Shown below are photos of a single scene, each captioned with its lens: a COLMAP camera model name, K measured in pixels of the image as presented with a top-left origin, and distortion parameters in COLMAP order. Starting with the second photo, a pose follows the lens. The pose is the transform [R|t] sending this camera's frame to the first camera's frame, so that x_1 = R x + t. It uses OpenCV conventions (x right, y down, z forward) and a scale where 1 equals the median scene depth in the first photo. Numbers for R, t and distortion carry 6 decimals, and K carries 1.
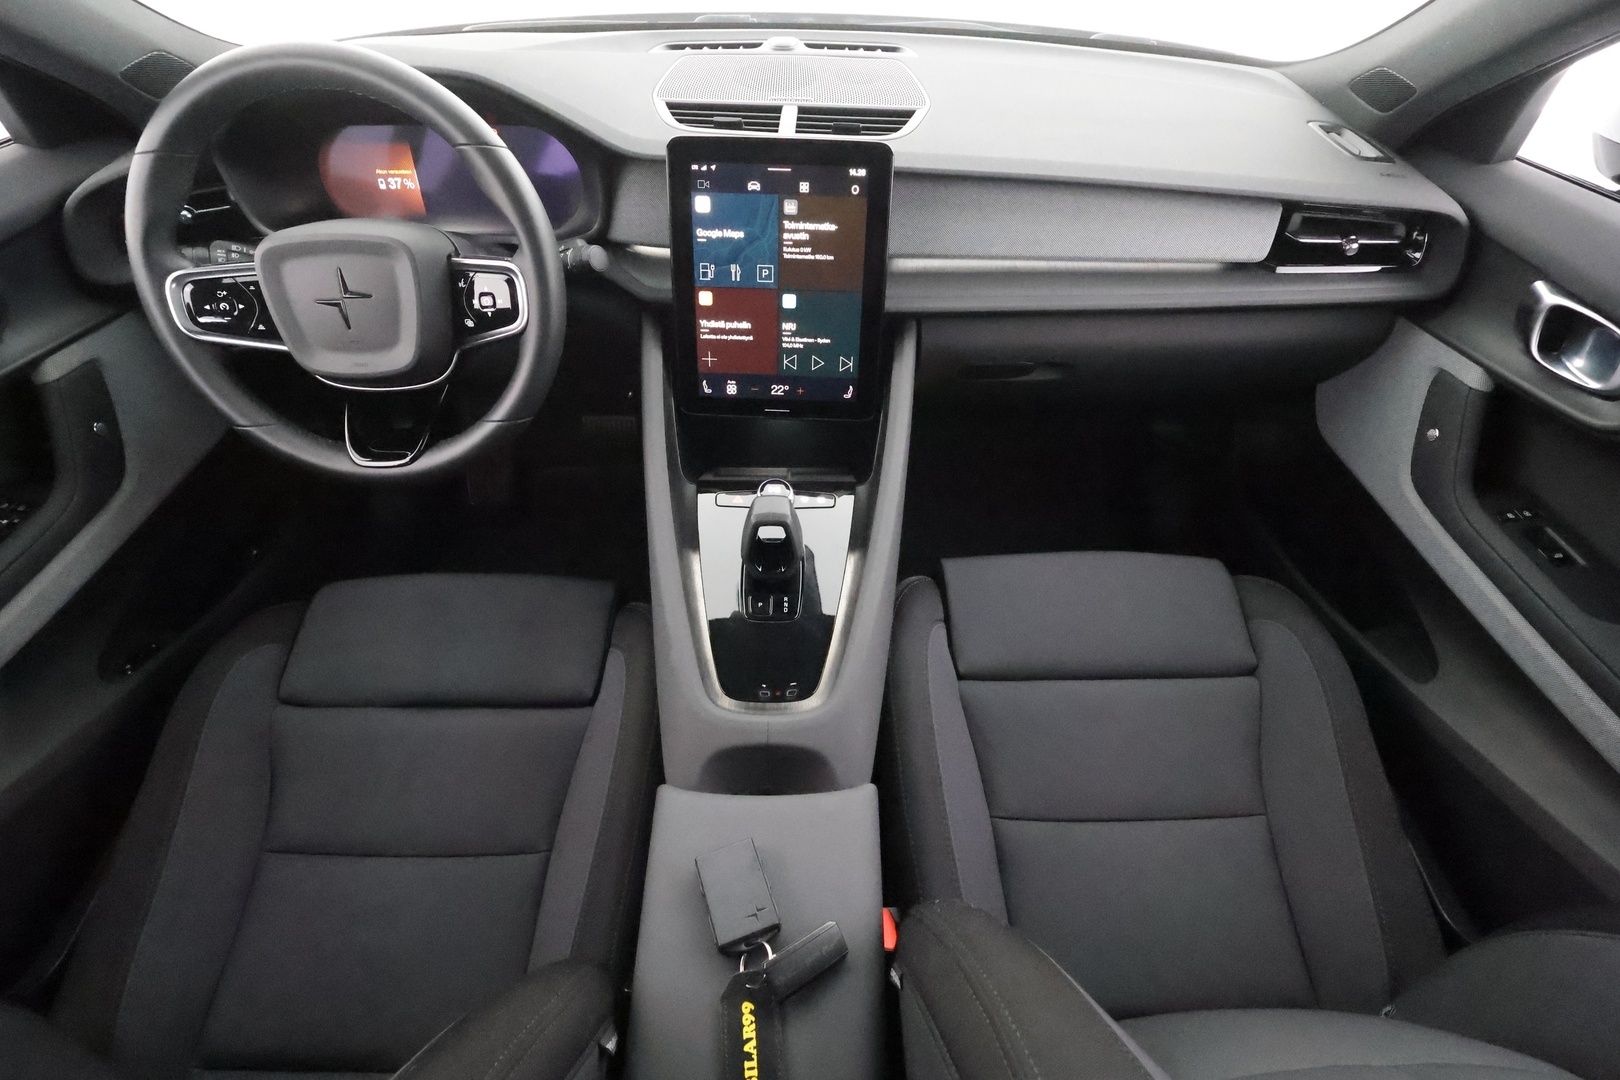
lens RADIAL K [[762.8, 0, 816.6], [0, 762.8, 538.5], [0, 0, 1]] dist [0.007668, -0.001070]
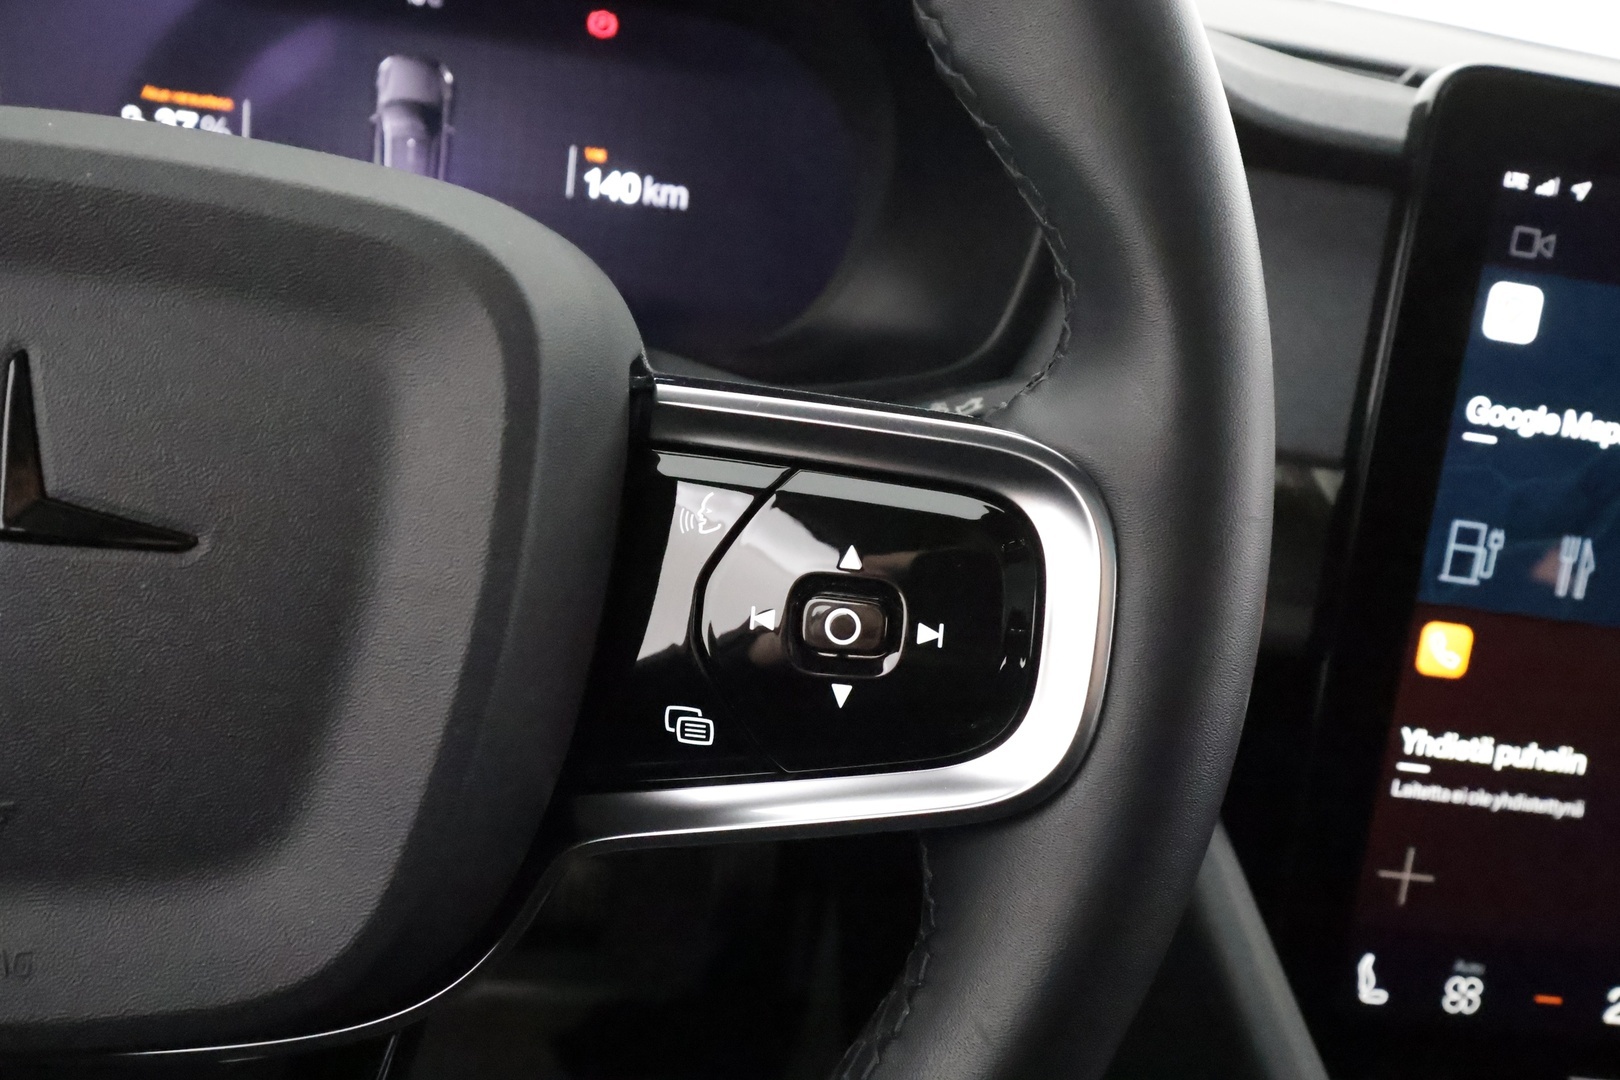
lens RADIAL K [[1281.7, 0, 820.9], [0, 1281.7, 540.4], [0, 0, 1]] dist [-0.001104, 0.002468]
pose [[0.984228, 0.097831, 0.147393, -0.429119], [-0.046945, 0.947738, -0.315577, -0.209376], [-0.170563, 0.303681, 0.937383, 0.638340]]
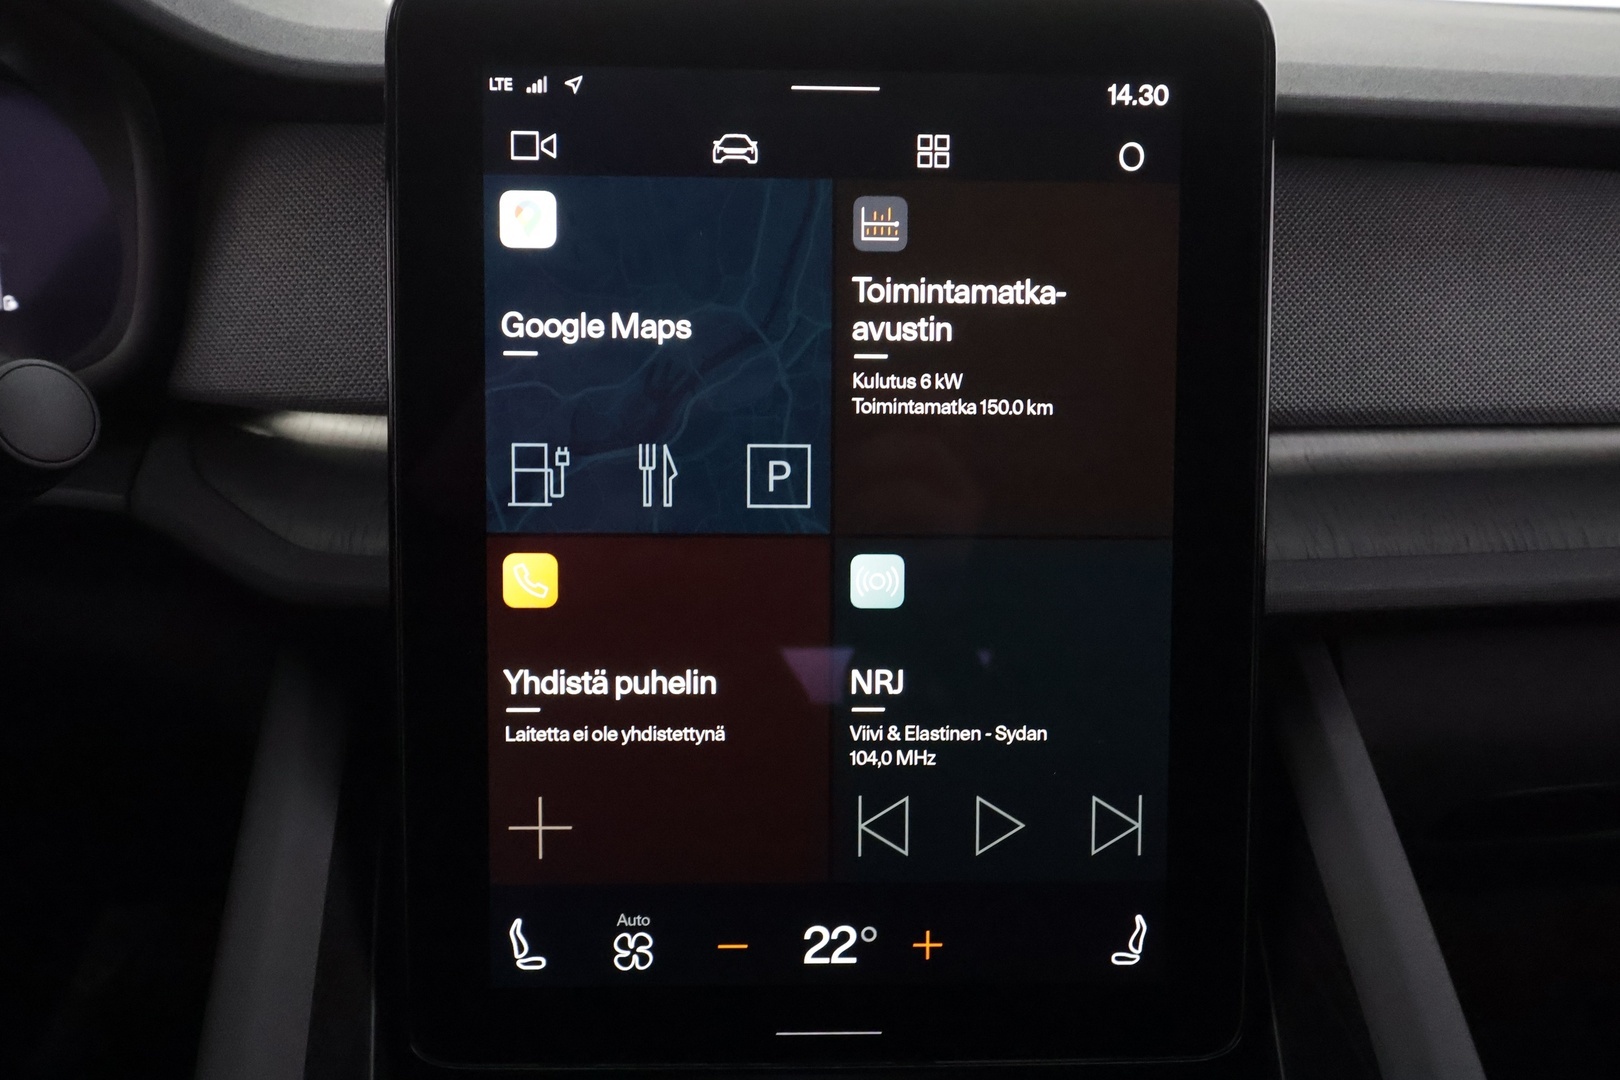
lens RADIAL K [[1281.7, 0, 867.6], [0, 1281.7, 567.5], [0, 0, 1]] dist [-0.001104, 0.002468]
pose [[0.996868, -0.026789, 0.074409, -0.071020], [0.053008, 0.924580, -0.377282, -0.164195], [-0.058690, 0.380045, 0.923104, 0.634869]]
